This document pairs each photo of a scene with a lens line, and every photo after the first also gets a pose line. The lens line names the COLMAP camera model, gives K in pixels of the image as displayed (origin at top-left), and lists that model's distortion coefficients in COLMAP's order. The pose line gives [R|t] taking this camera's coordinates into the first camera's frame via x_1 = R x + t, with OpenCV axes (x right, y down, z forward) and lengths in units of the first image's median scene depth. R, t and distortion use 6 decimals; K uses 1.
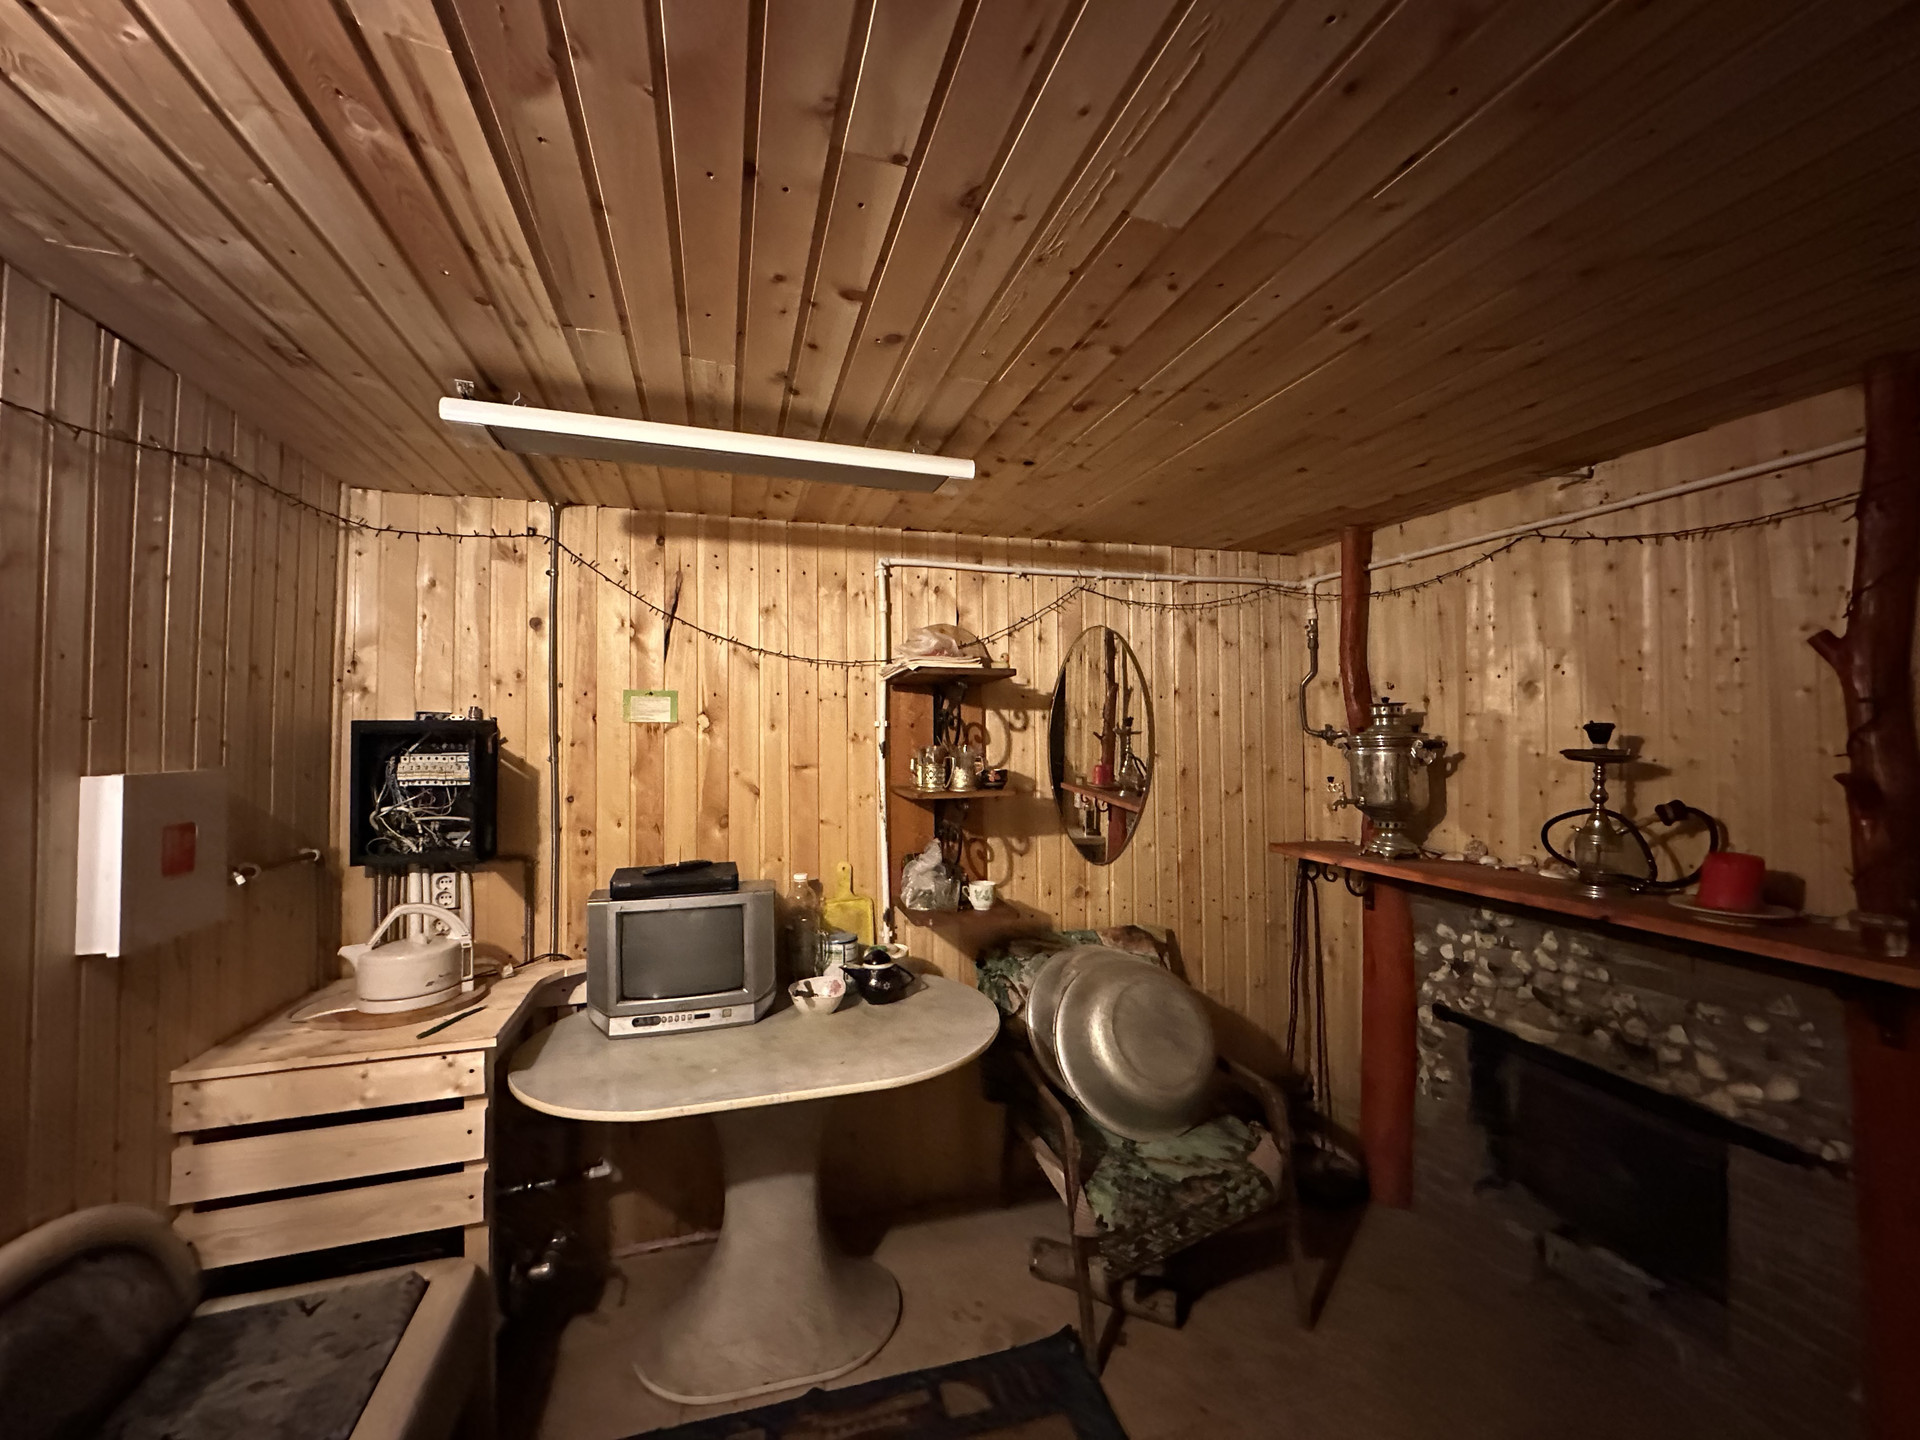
lens RADIAL K [[767.5, 0, 959.8], [0, 767.5, 712.5], [0, 0, 1]] dist [-0.003049, -0.000468]
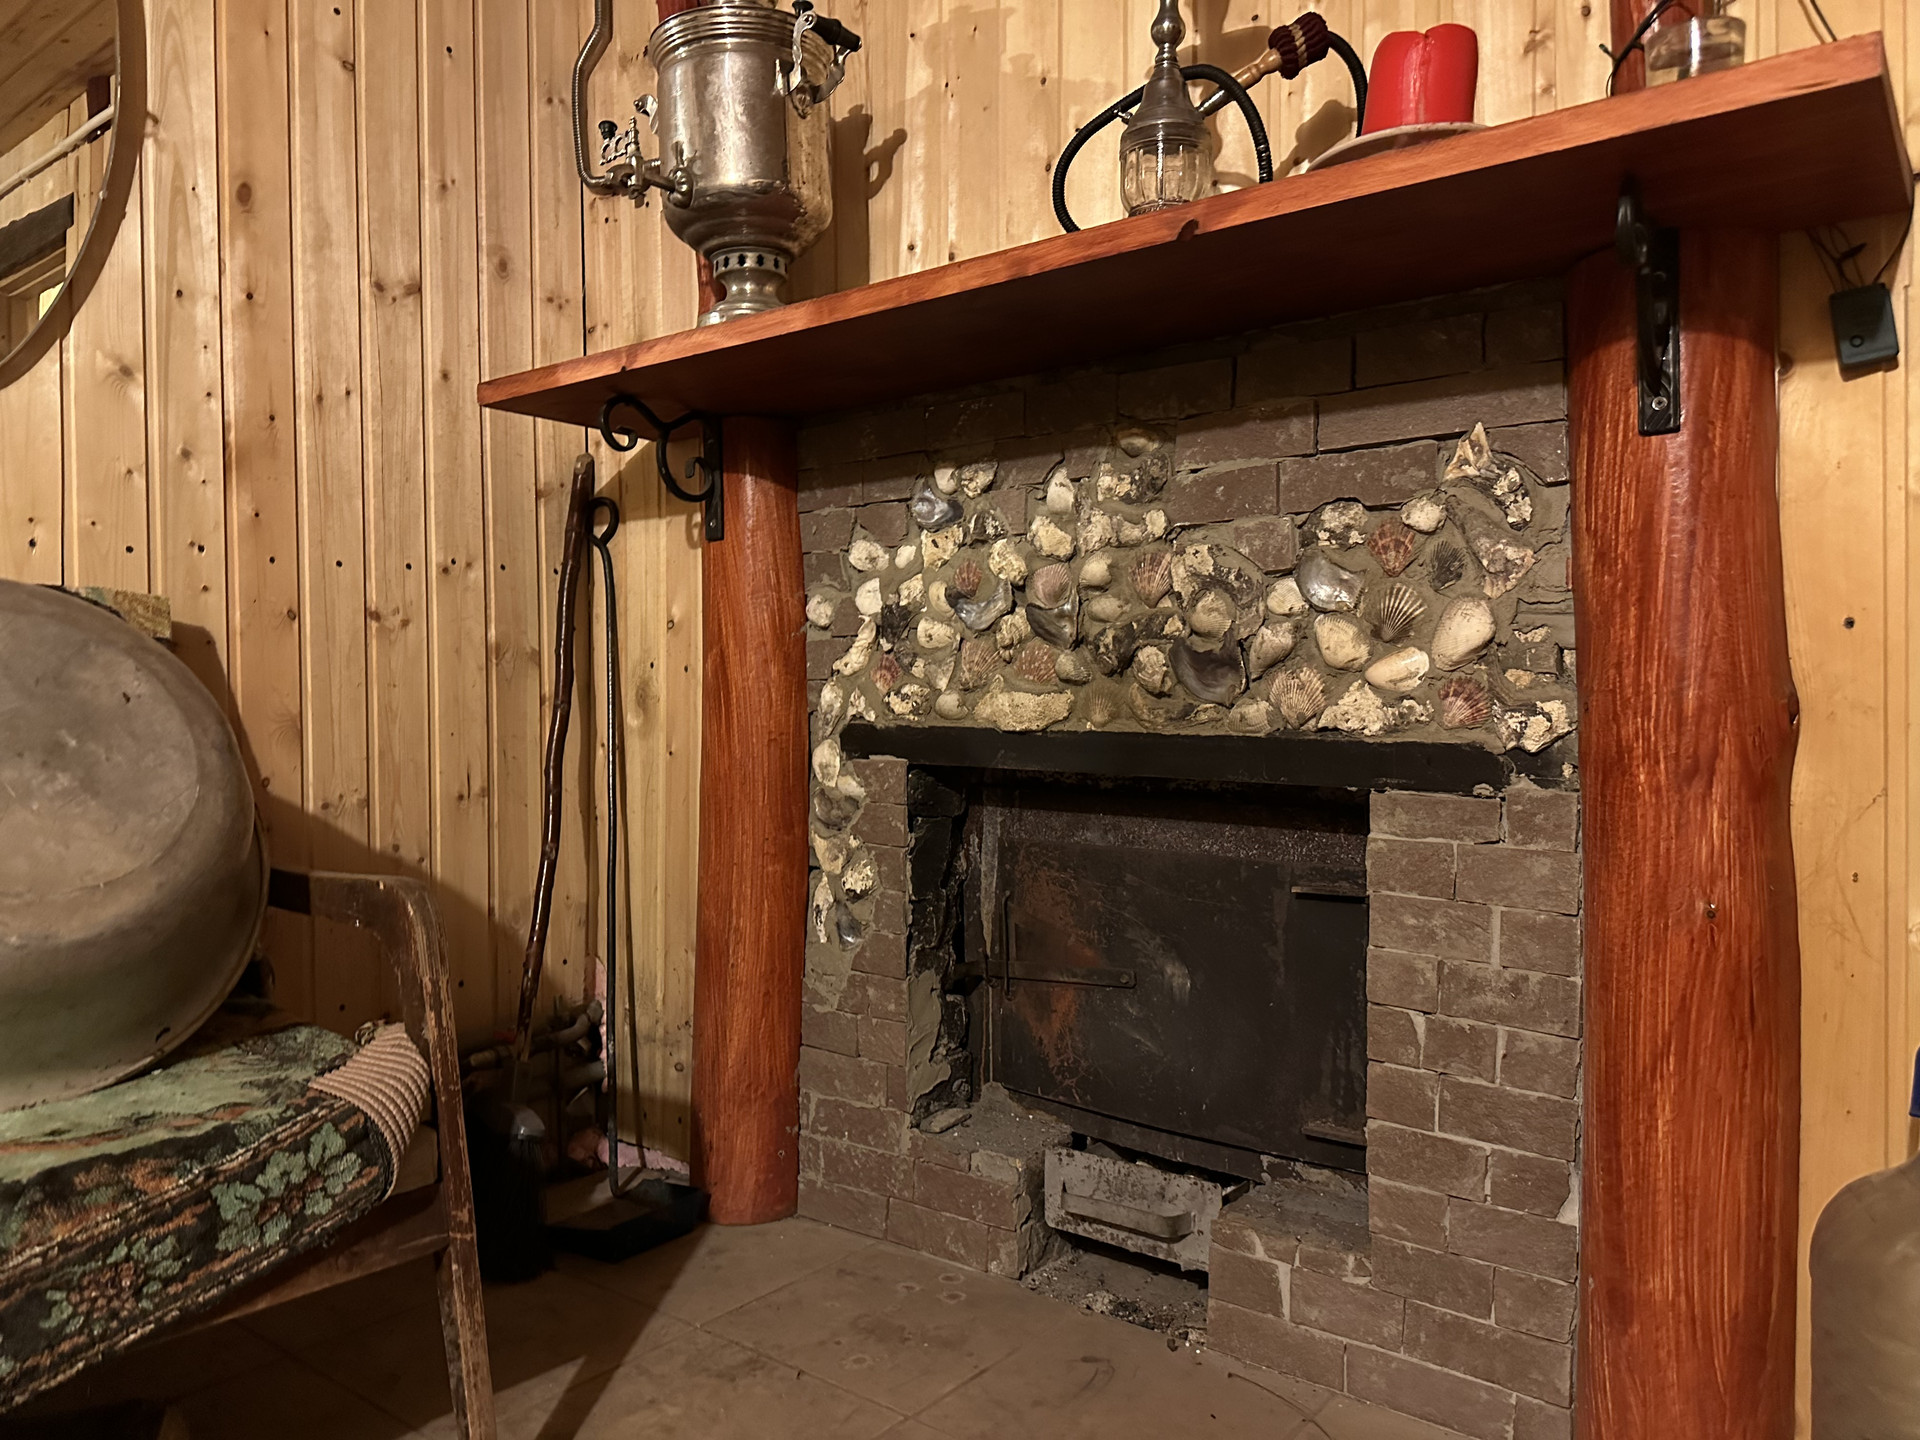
lens RADIAL K [[1341.6, 0, 972.1], [0, 1341.6, 719.5], [0, 0, 1]] dist [0.071191, -0.074107]
pose [[0.814507, -0.002624, 0.580147, 0.263519], [-0.011406, 0.999724, 0.020536, 0.404049], [-0.580041, -0.023344, 0.814253, 0.374728]]
